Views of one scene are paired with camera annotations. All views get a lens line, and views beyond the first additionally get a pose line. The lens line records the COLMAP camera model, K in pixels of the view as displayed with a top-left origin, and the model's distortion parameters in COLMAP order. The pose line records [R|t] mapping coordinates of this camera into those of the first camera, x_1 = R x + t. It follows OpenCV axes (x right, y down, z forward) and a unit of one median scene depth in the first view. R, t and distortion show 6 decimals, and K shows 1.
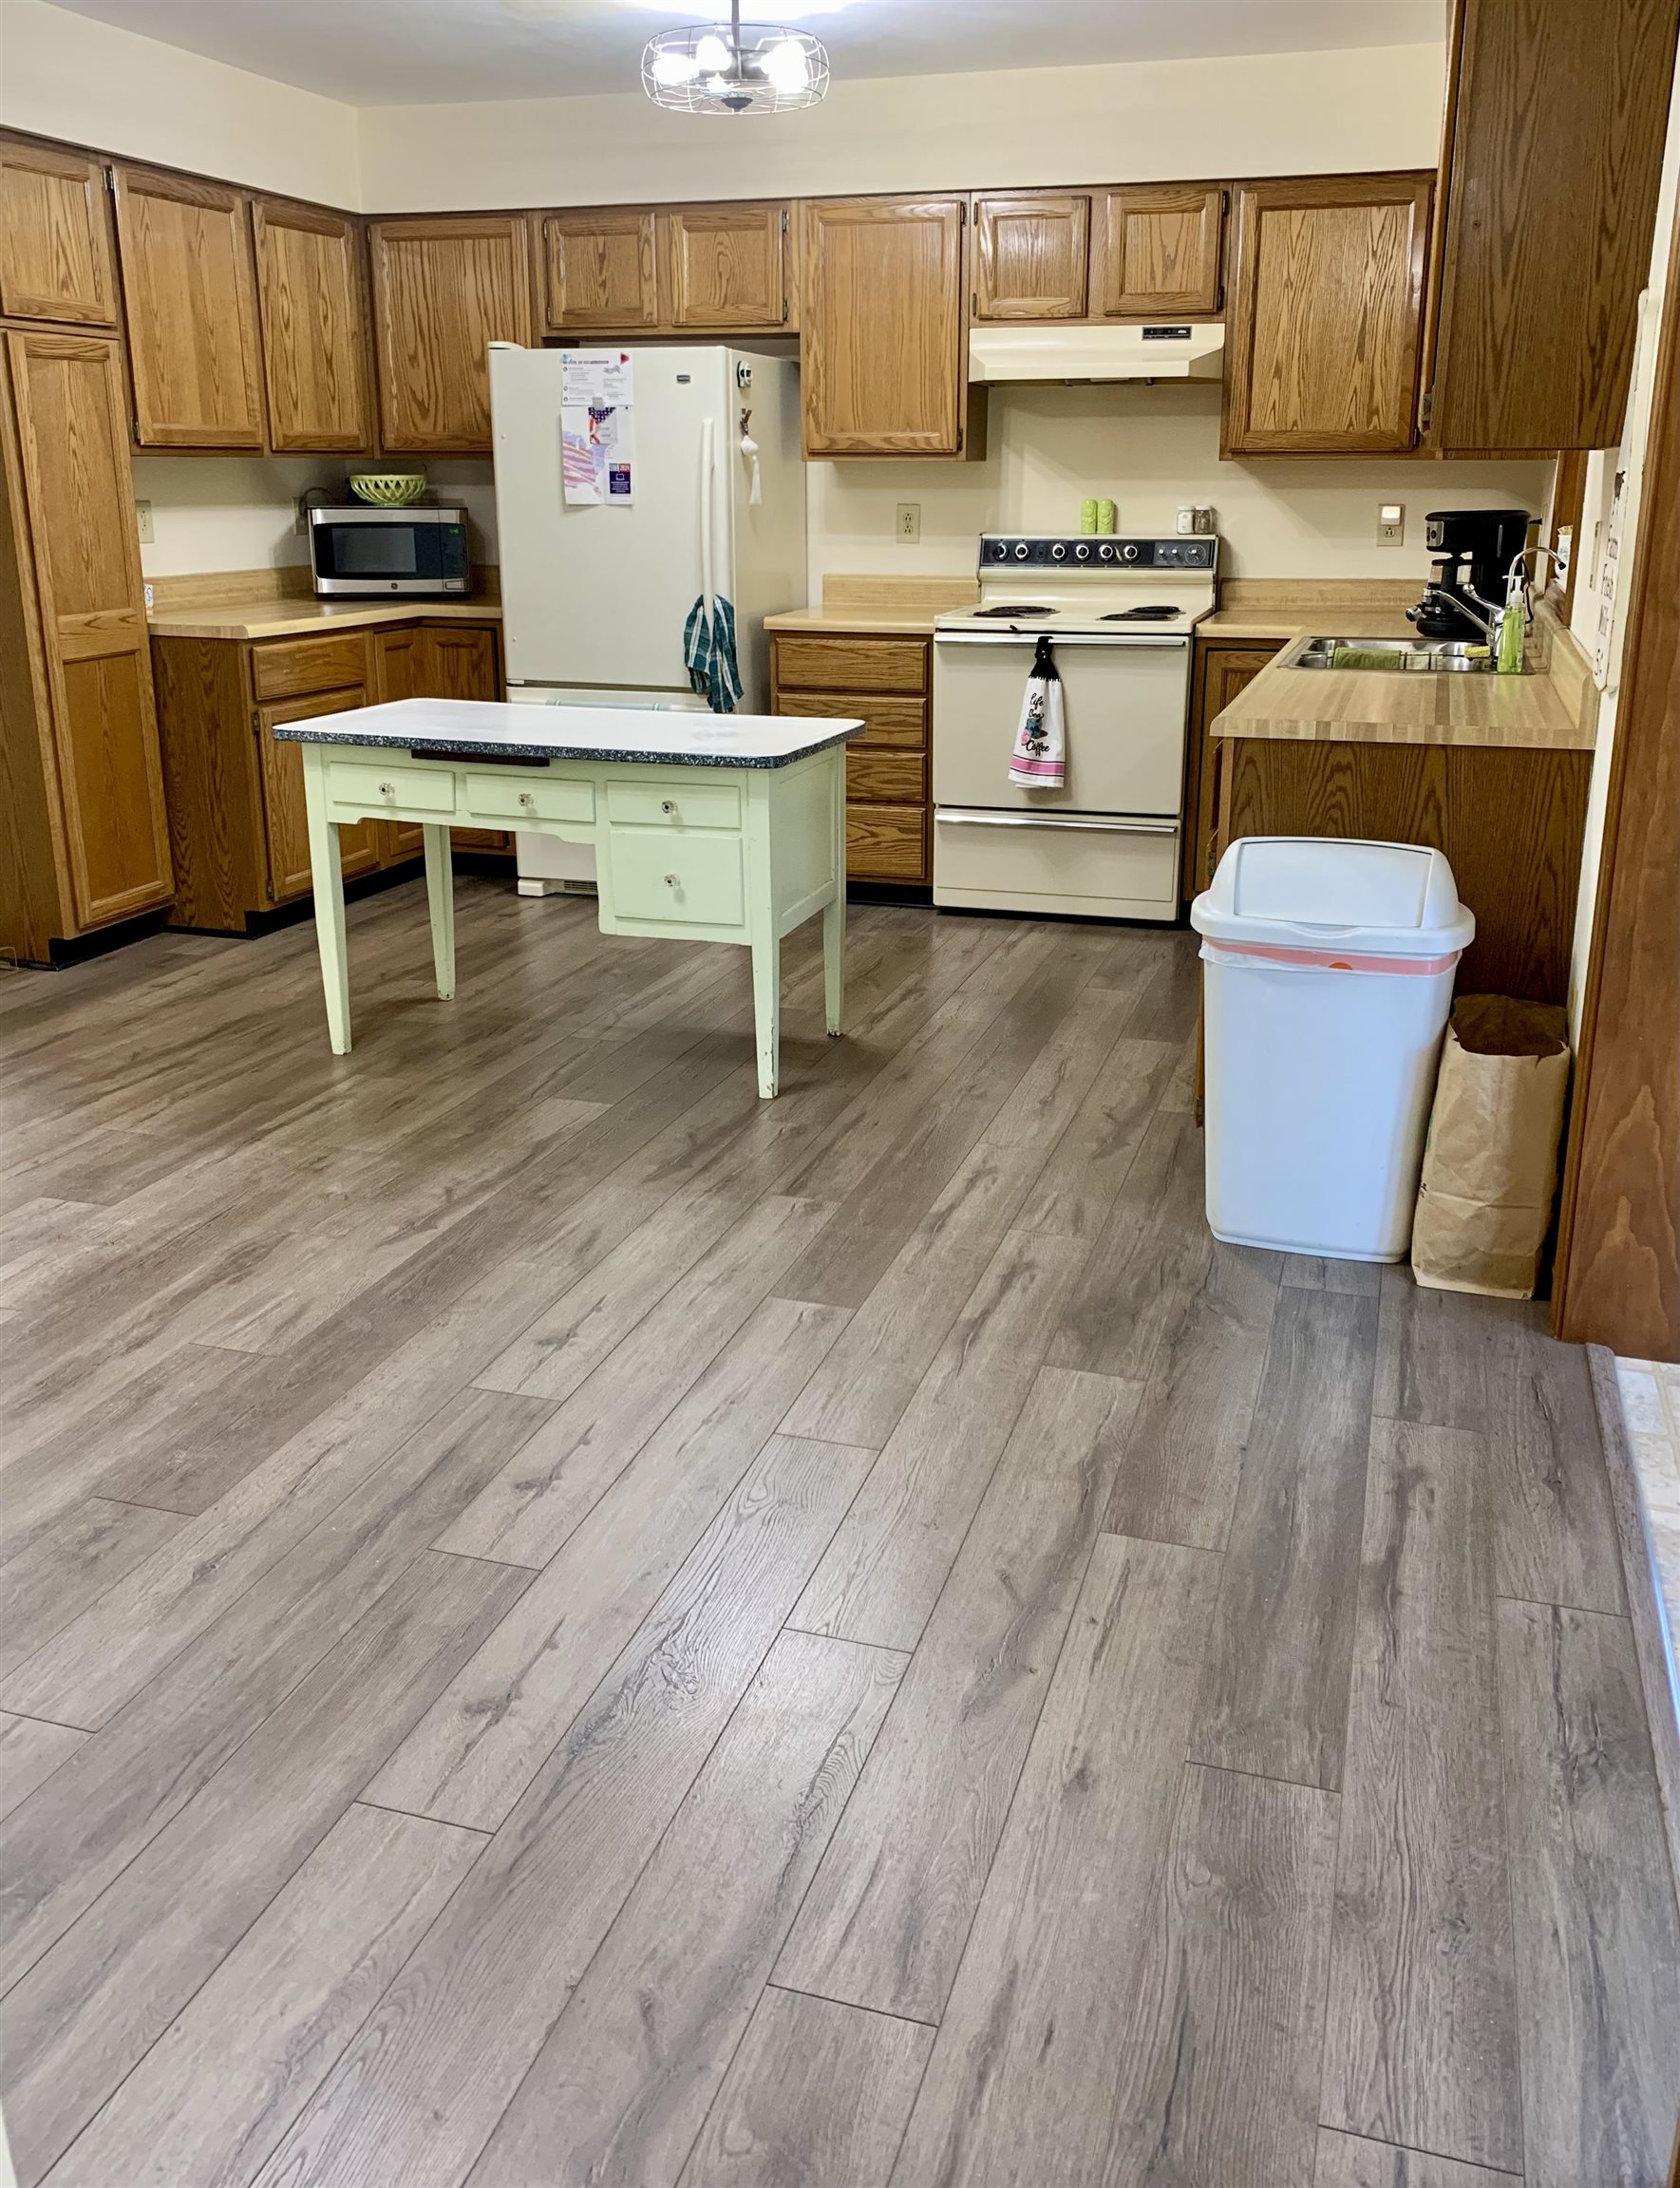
lens RADIAL K [[1922.2, 0, 844.9], [0, 1922.2, 1030.3], [0, 0, 1]] dist [0.016272, -0.002062]
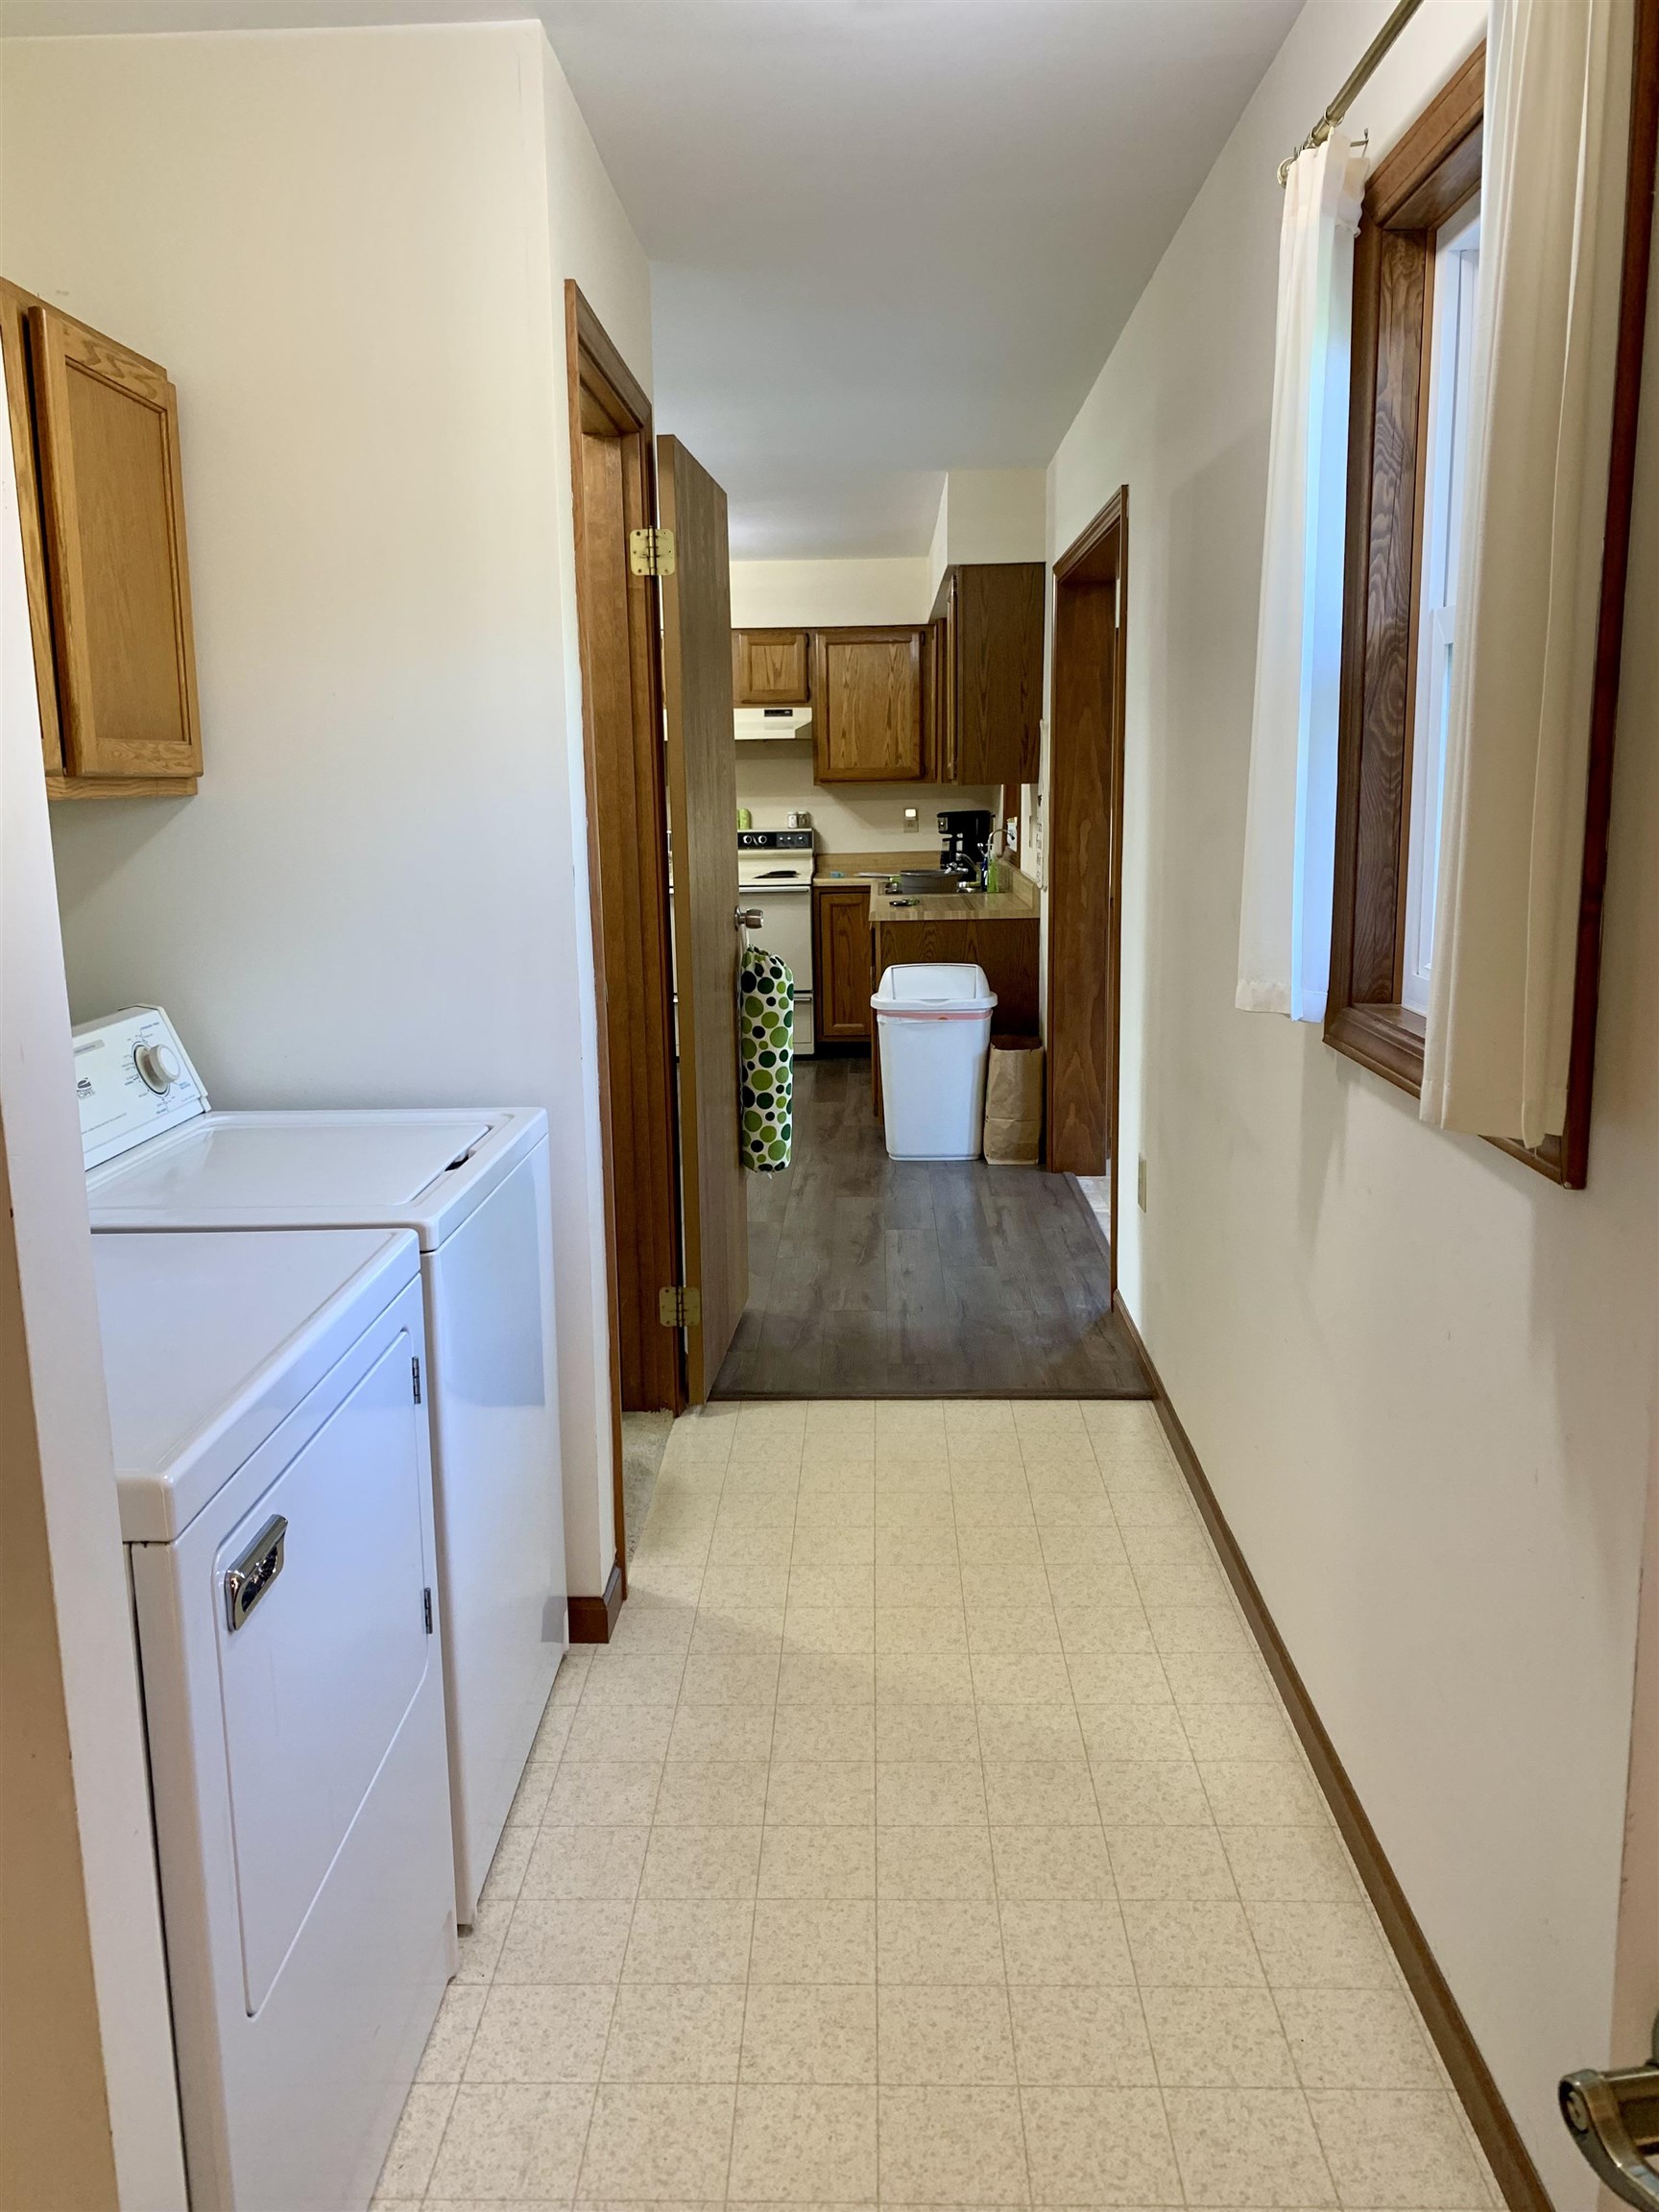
lens RADIAL K [[1737.4, 0, 829.5], [0, 1737.4, 1106.0], [0, 0, 1]] dist [0.225691, 0.000123]
pose [[0.965520, -0.067434, 0.251445, -0.233417], [0.091497, 0.992149, -0.085259, 0.139876], [-0.243721, 0.105326, 0.964109, -0.547868]]
